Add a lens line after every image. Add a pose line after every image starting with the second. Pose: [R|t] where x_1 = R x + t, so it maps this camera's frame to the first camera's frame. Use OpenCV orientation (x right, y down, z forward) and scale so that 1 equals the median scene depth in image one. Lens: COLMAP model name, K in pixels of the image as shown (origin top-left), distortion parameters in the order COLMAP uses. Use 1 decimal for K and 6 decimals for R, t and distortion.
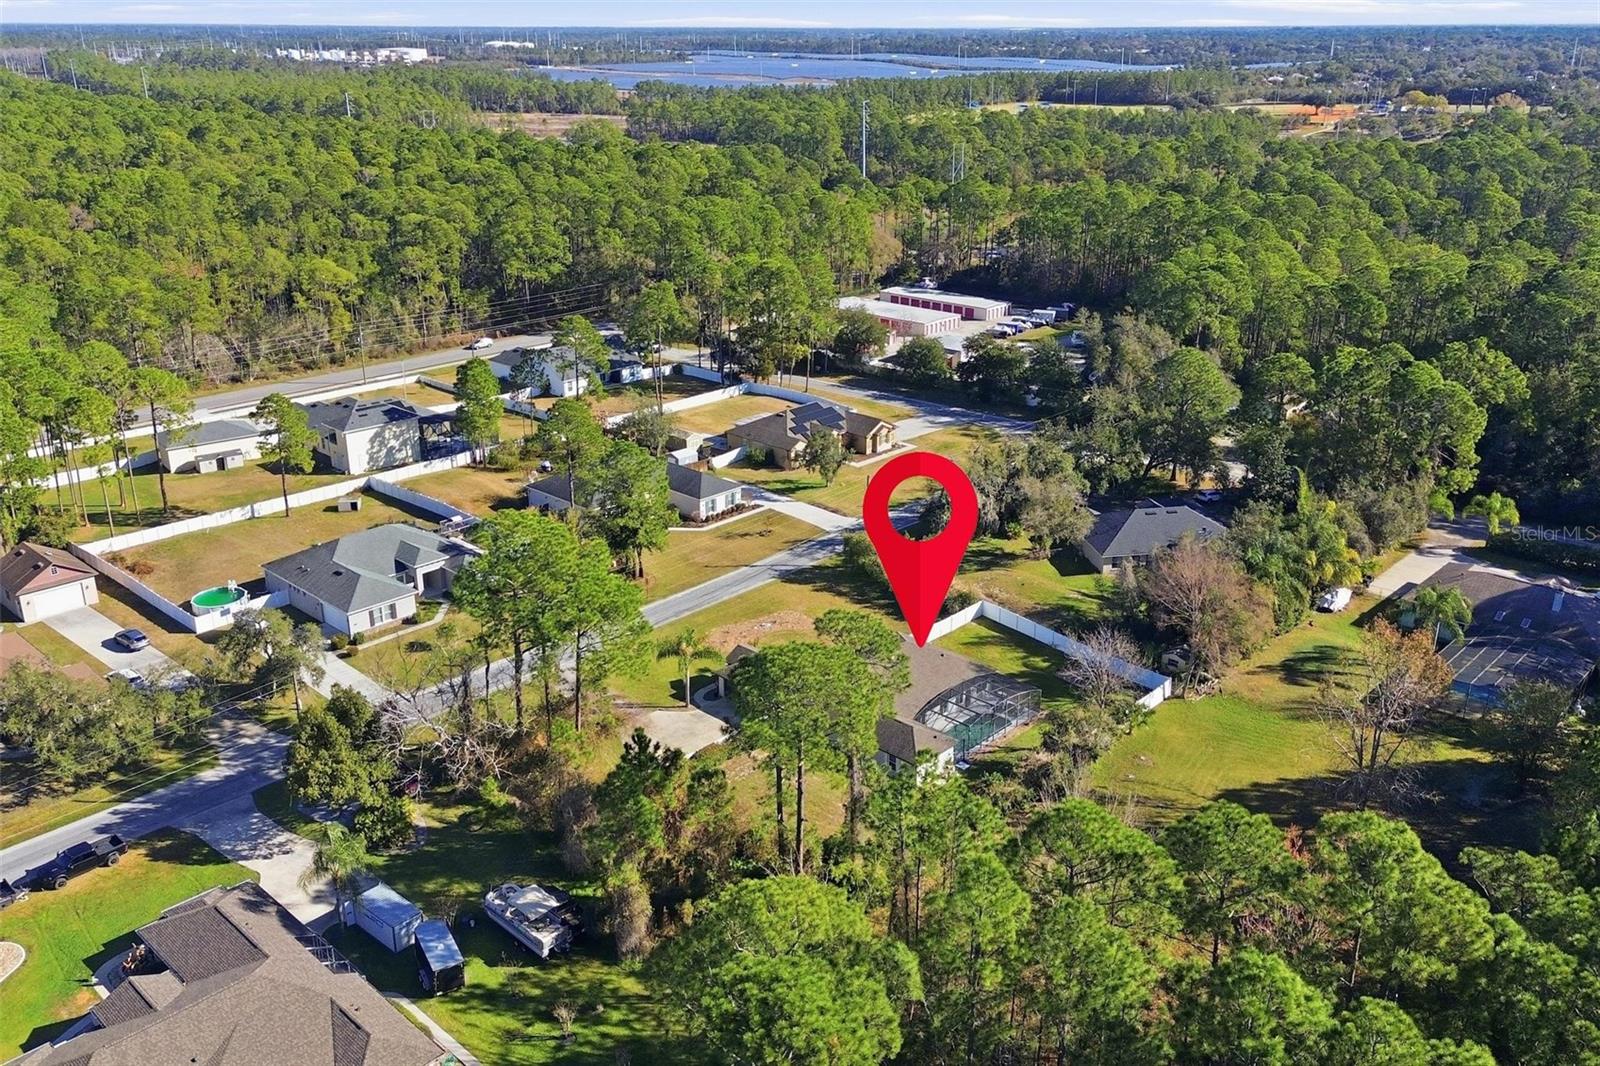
lens RADIAL K [[1330.7, 0, 800.0], [0, 1330.7, 533.0], [0, 0, 1]] dist [0.050944, -0.015099]
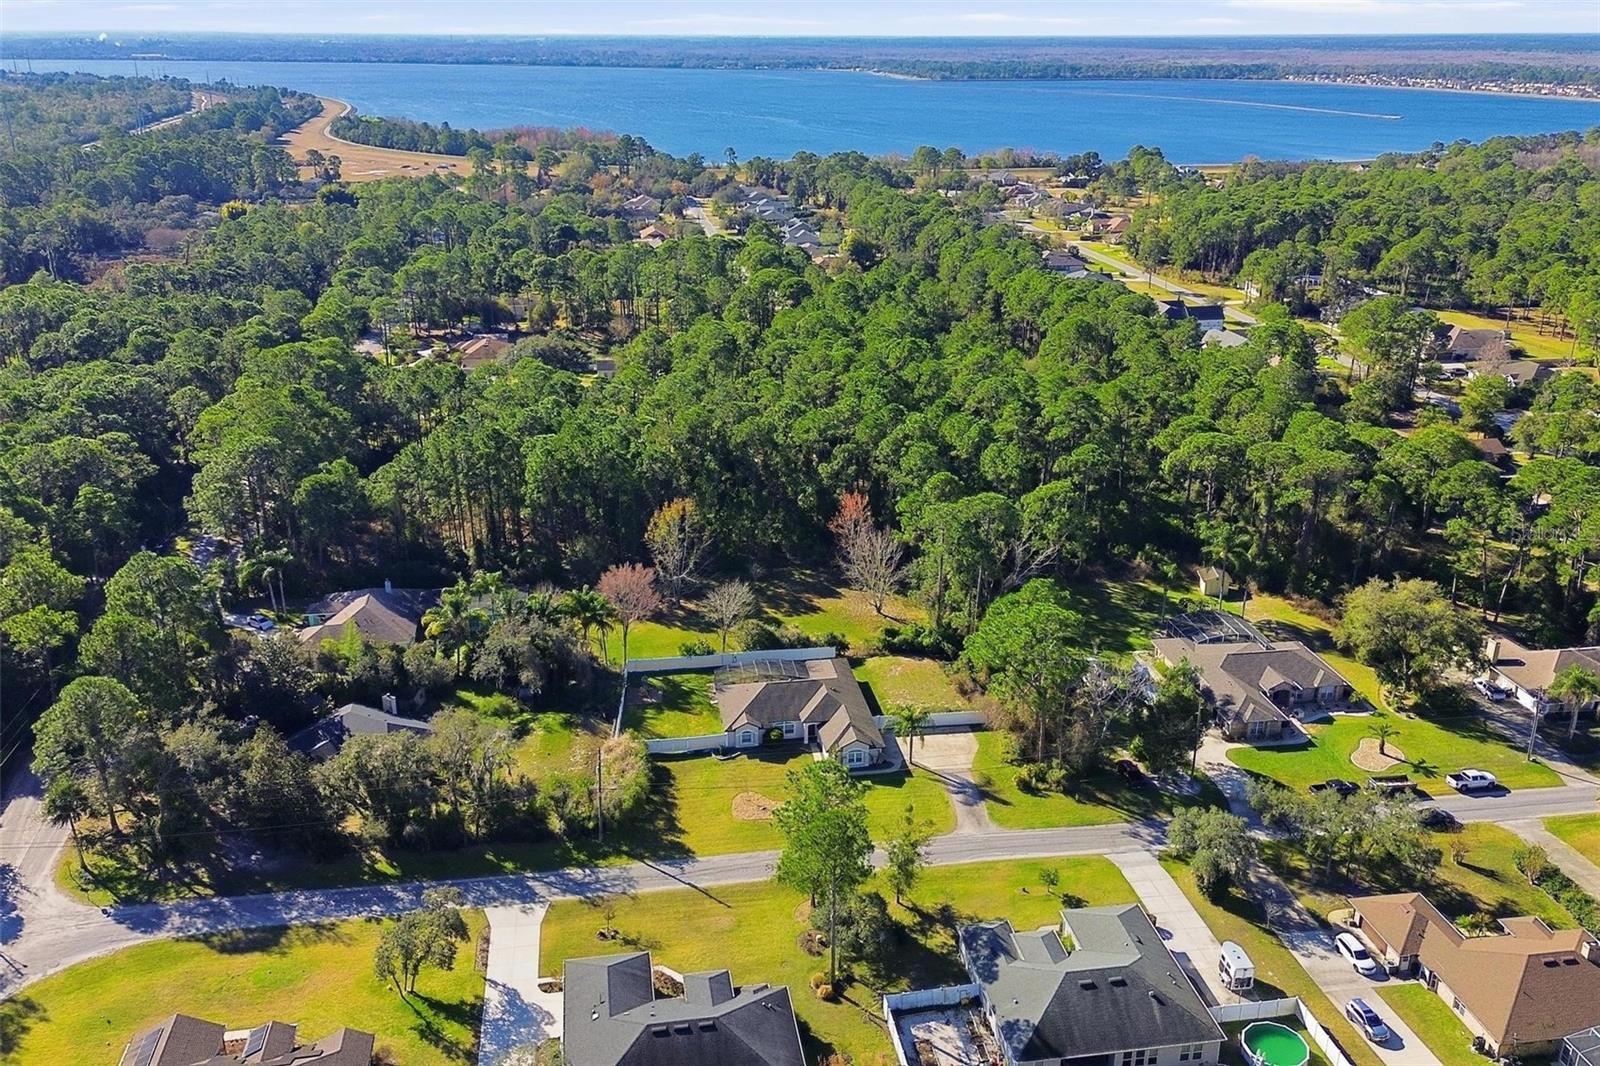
lens RADIAL K [[1330.7, 0, 800.0], [0, 1330.7, 533.0], [0, 0, 1]] dist [0.050944, -0.015099]
pose [[-0.800642, -0.209991, 0.561138, -0.486400], [0.203365, 0.785719, 0.584199, -0.595187], [-0.563573, 0.581850, -0.586374, 1.185795]]
